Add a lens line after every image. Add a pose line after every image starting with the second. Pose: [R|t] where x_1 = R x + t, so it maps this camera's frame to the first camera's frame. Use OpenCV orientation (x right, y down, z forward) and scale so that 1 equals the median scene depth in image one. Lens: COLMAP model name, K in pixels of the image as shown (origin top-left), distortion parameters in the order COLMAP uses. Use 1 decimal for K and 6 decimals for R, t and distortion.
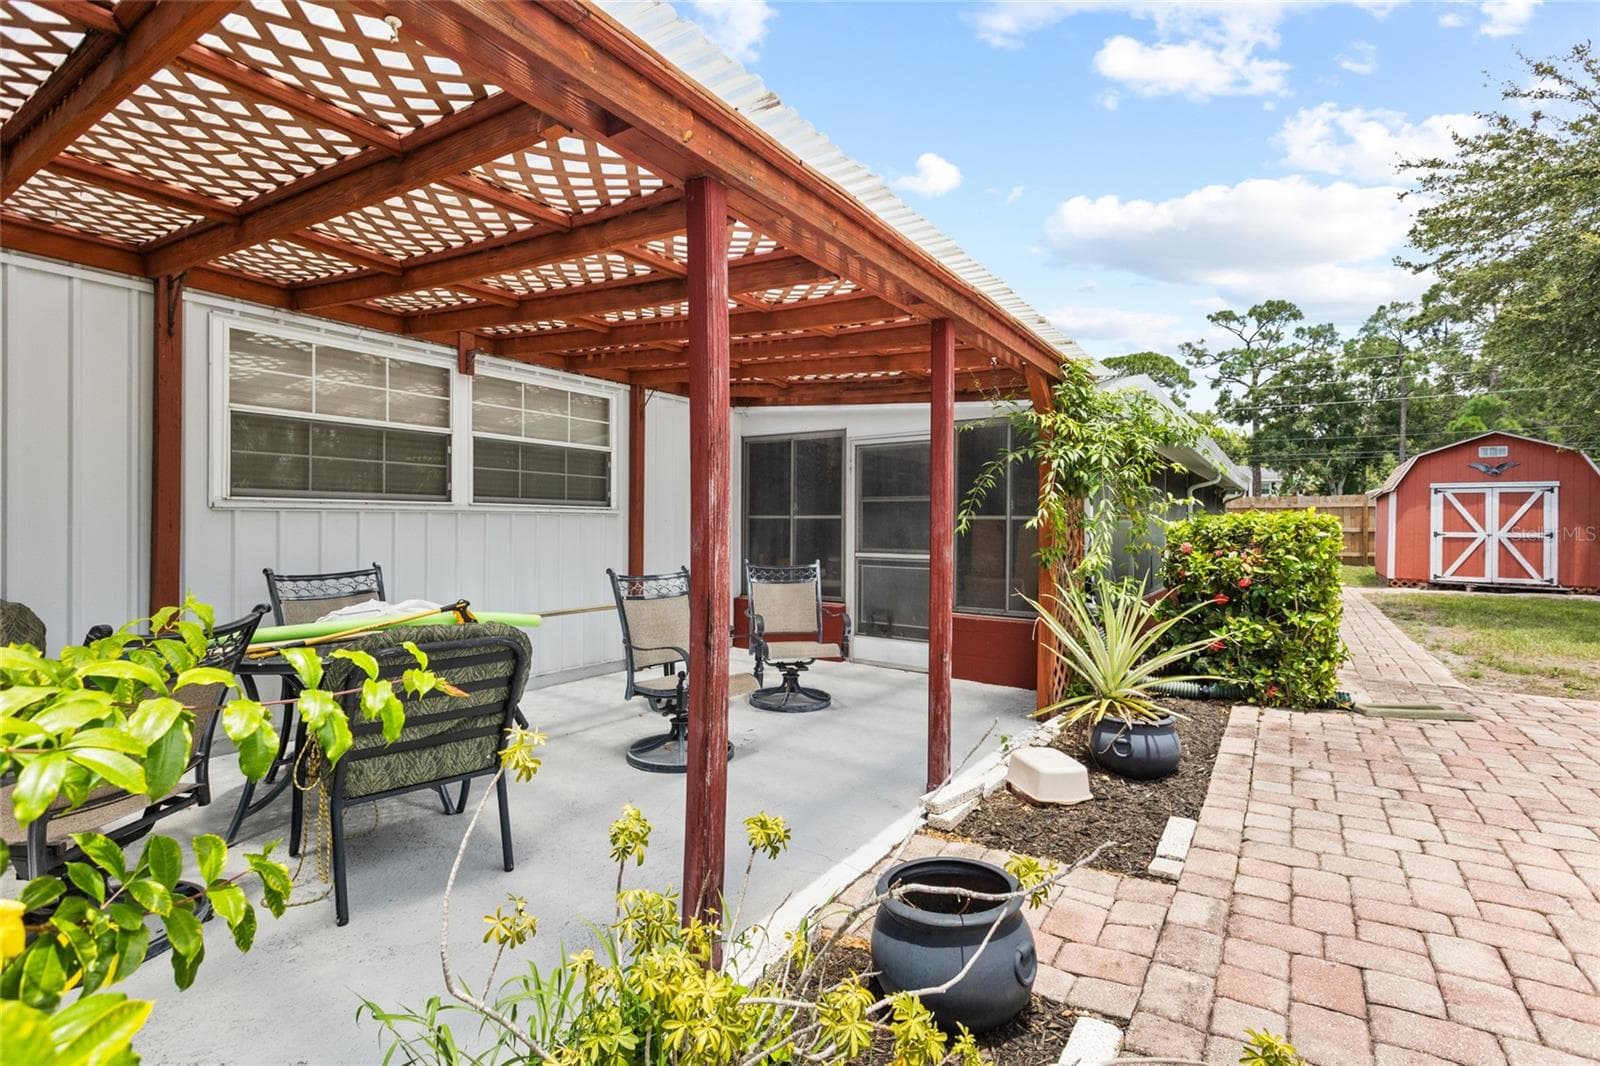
lens RADIAL K [[722.2, 0, 836.8], [0, 722.2, 514.8], [0, 0, 1]] dist [-0.004817, 0.005598]
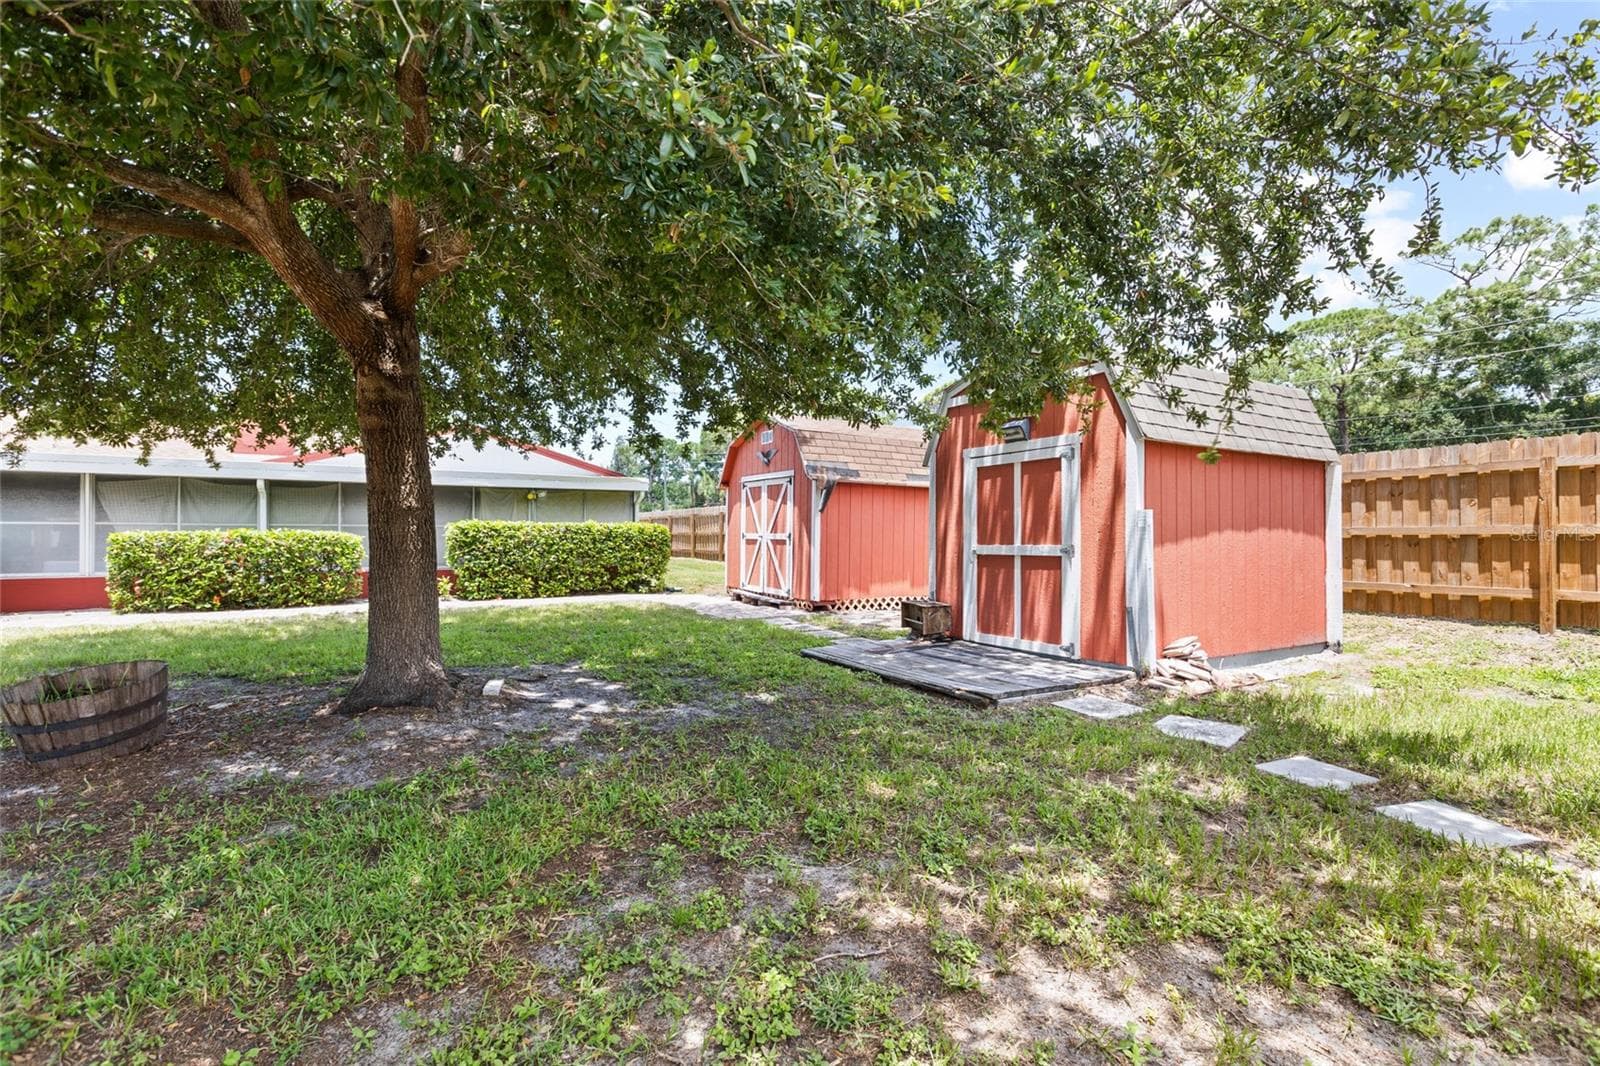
lens RADIAL K [[722.2, 0, 806.9], [0, 722.2, 527.2], [0, 0, 1]] dist [-0.004817, 0.005598]
pose [[0.901642, -0.003001, -0.432472, 1.305091], [0.003636, 0.999993, 0.000641, 0.016918], [0.432467, -0.002151, 0.901647, 0.262482]]
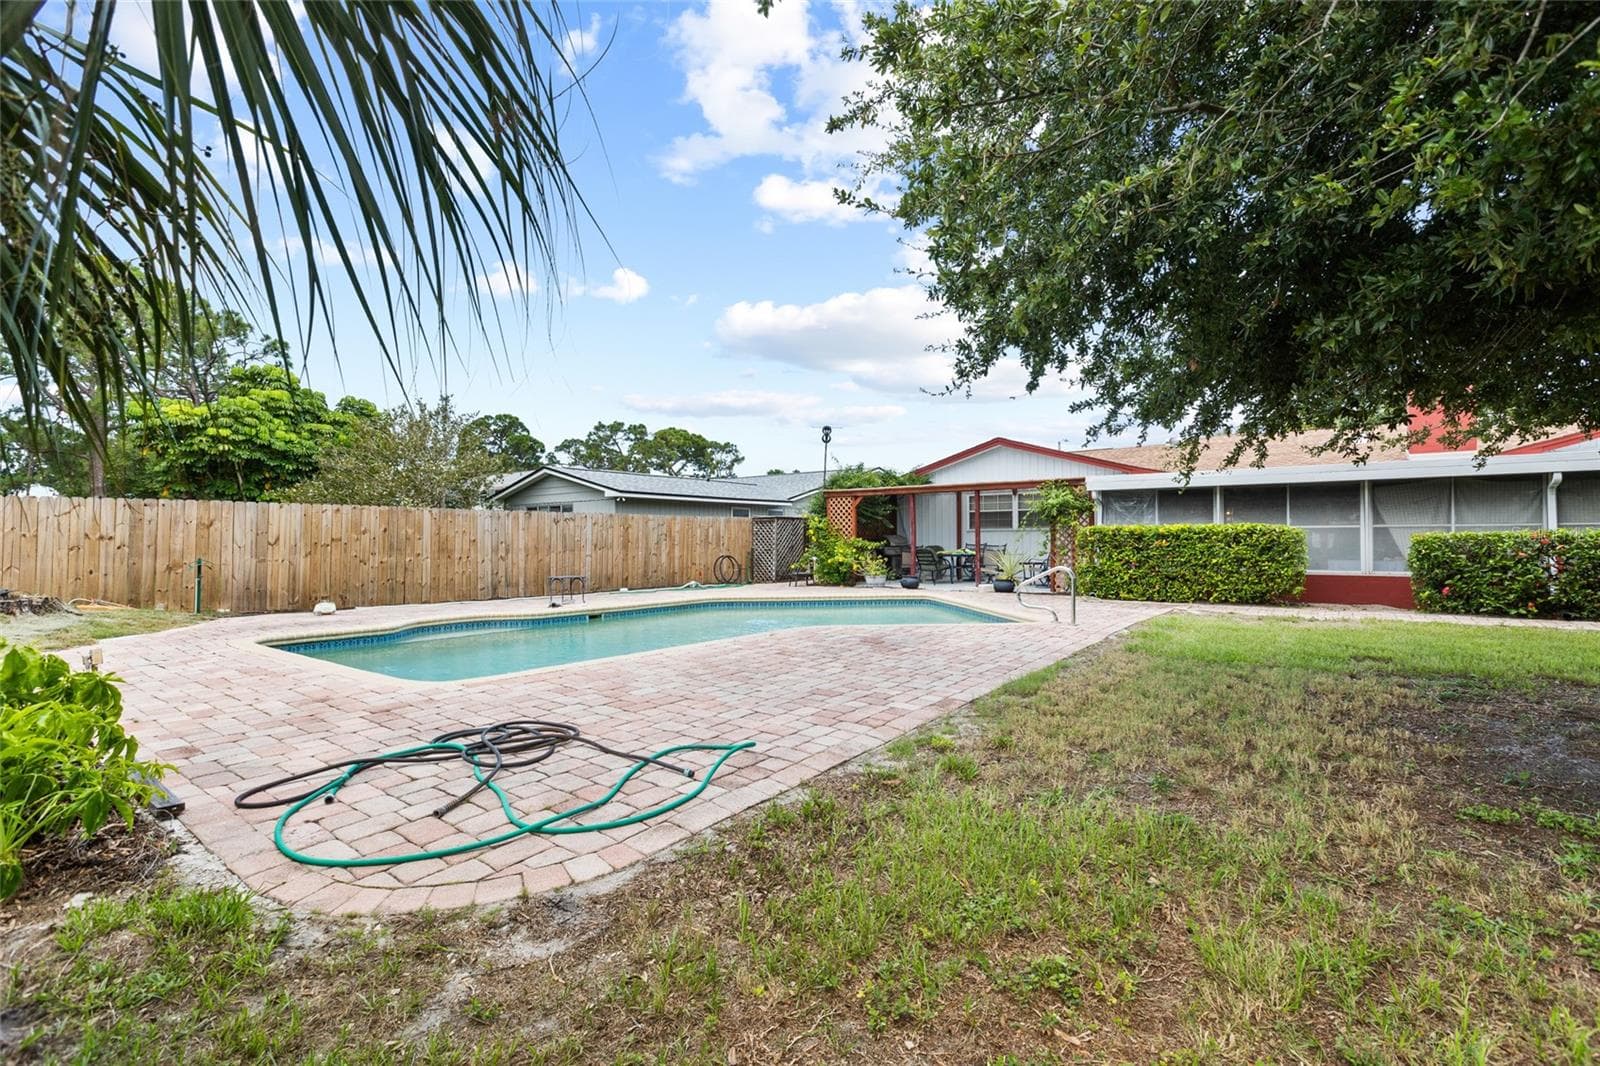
lens RADIAL K [[722.2, 0, 812.3], [0, 722.2, 535.1], [0, 0, 1]] dist [-0.004817, 0.005598]
pose [[-0.048242, -0.005598, -0.998820, 1.146893], [0.015934, 0.999853, -0.006373, 0.016503], [0.998709, -0.016223, -0.048146, 0.022584]]
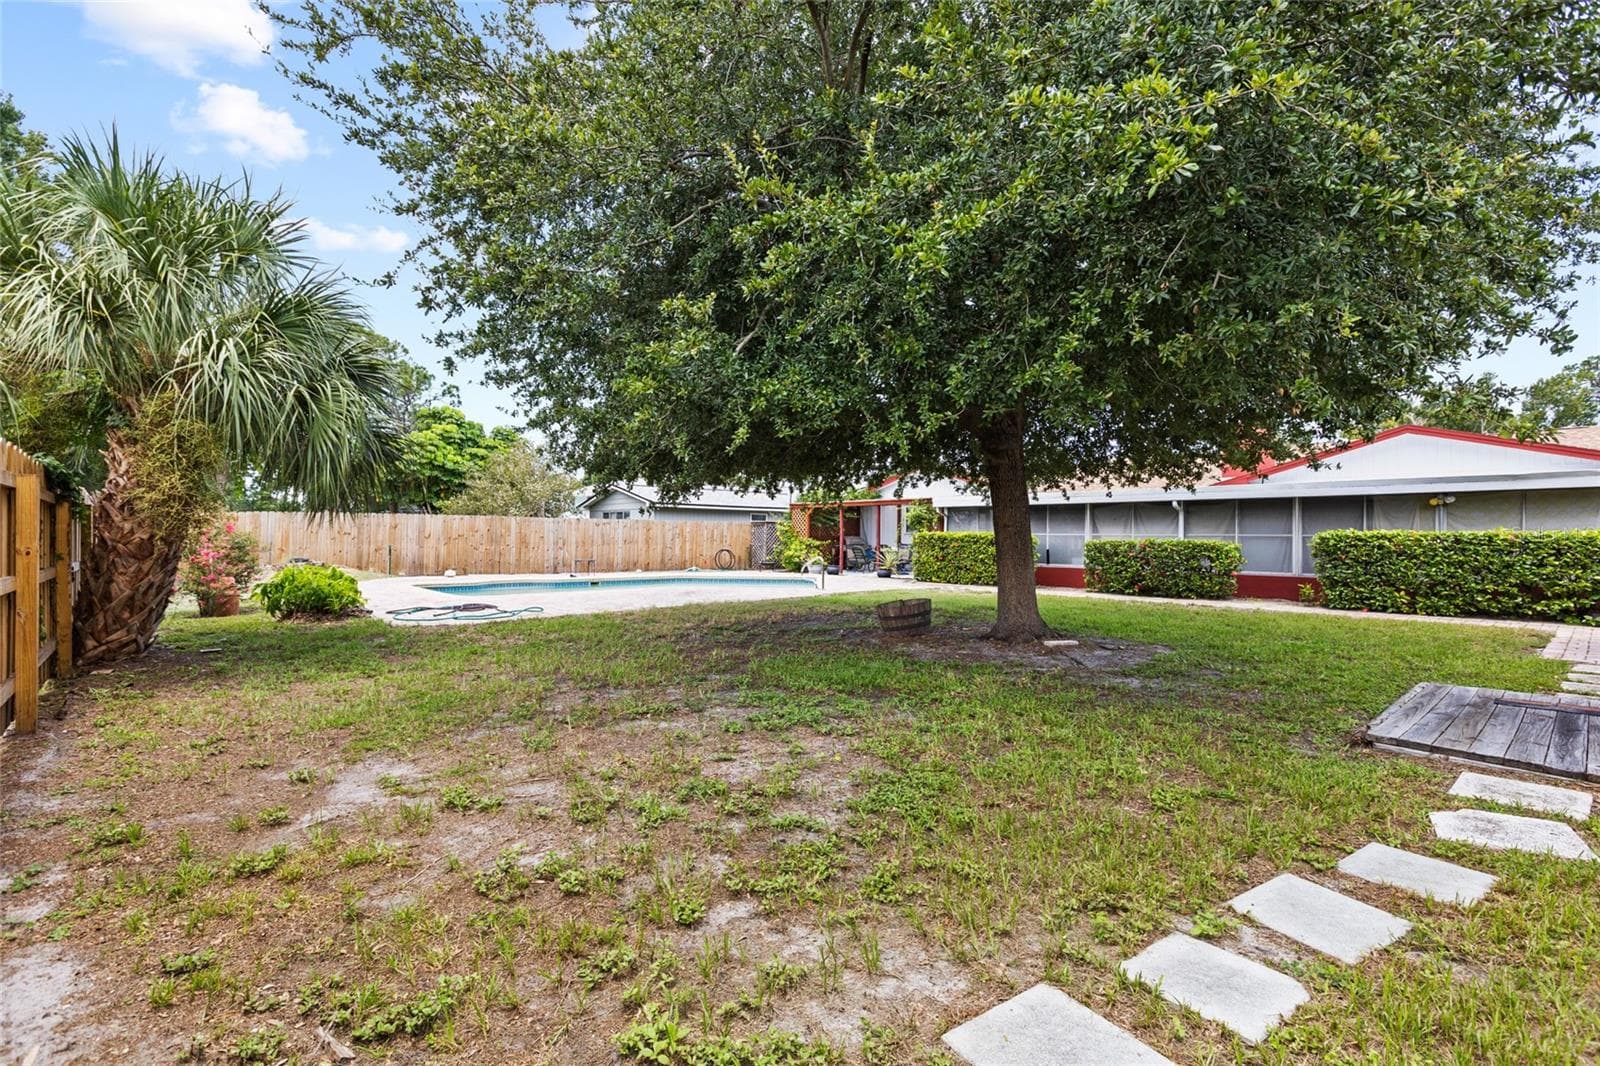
lens RADIAL K [[722.2, 0, 810.5], [0, 722.2, 535.9], [0, 0, 1]] dist [-0.004817, 0.005598]
pose [[-0.239624, -0.004048, -0.970857, 1.576786], [0.003066, 0.999983, -0.004927, 0.017589], [0.970861, -0.004158, -0.239608, 0.462946]]
